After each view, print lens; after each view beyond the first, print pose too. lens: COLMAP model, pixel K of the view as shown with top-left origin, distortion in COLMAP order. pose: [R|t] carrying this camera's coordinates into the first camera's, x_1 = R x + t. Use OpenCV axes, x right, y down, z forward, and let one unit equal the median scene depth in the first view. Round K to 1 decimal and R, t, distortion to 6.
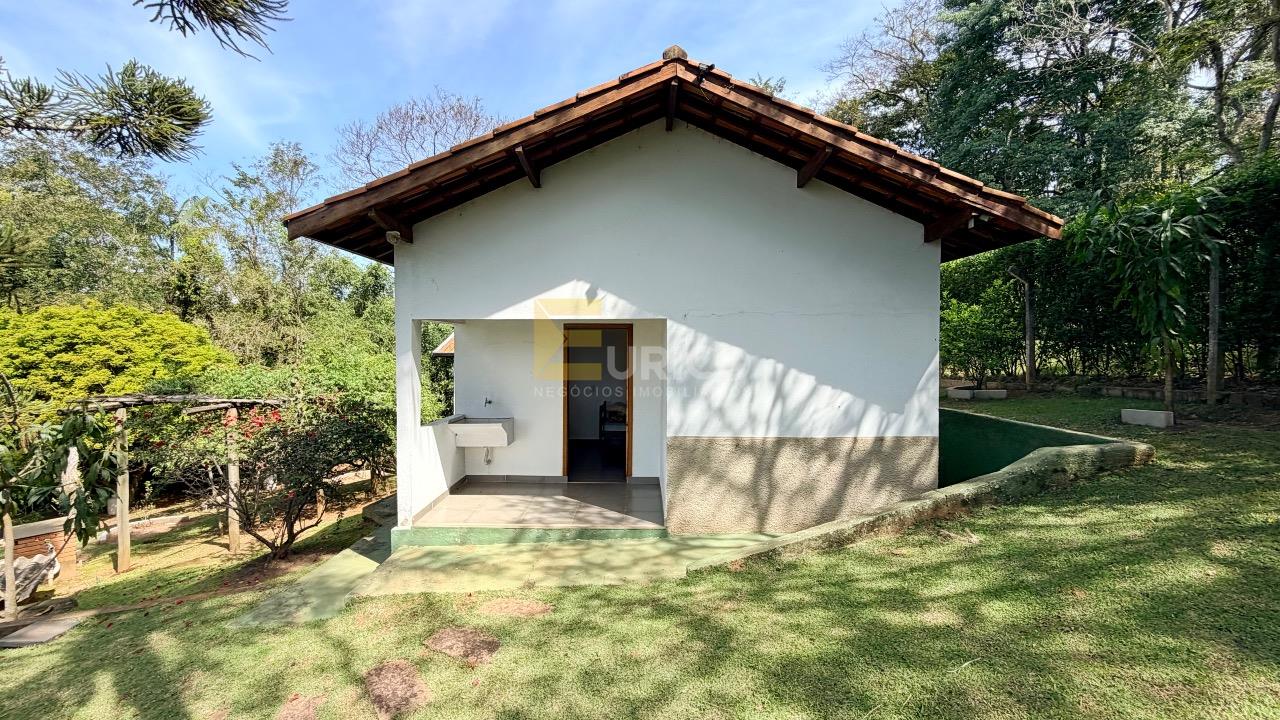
lens RADIAL K [[480.8, 0, 624.4], [0, 480.8, 360.3], [0, 0, 1]] dist [-0.000202, 0.000019]
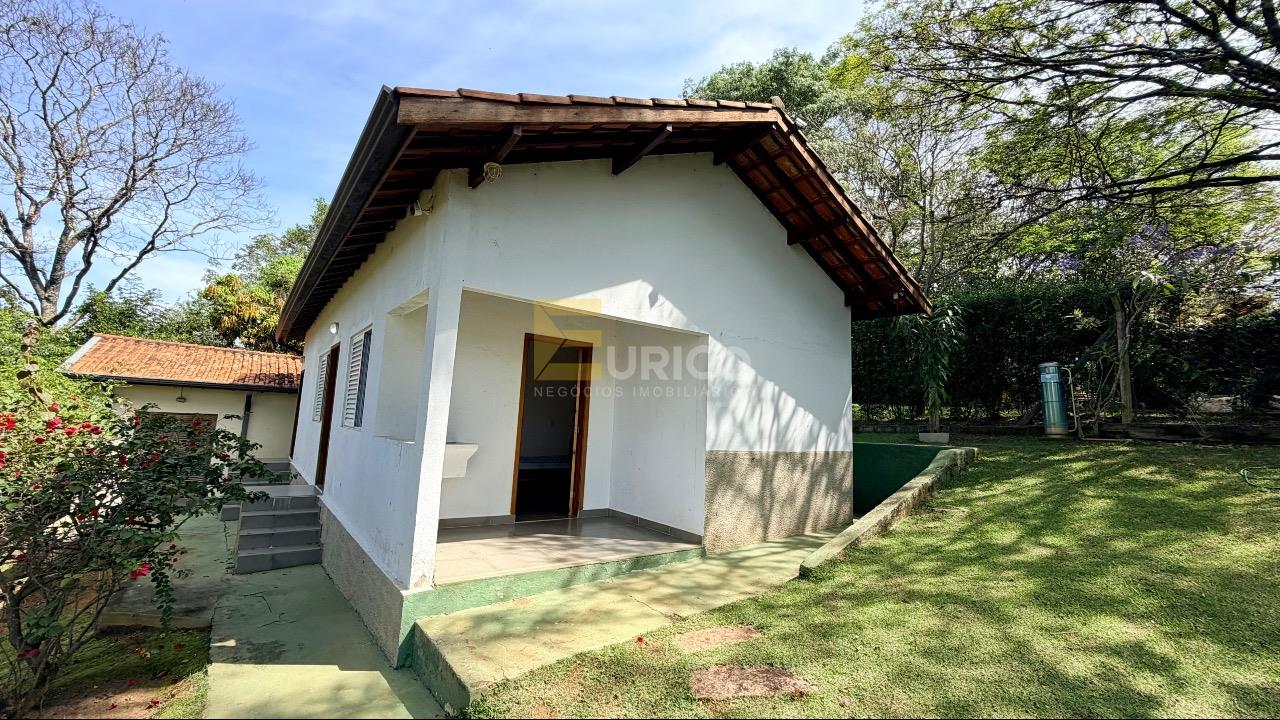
lens RADIAL K [[480.8, 0, 624.4], [0, 480.8, 360.3], [0, 0, 1]] dist [-0.000202, 0.000019]
pose [[0.816086, 0.108256, 0.567701, -0.634102], [-0.035801, 0.989883, -0.137298, 0.116336], [-0.576820, 0.091723, 0.811705, 0.269616]]
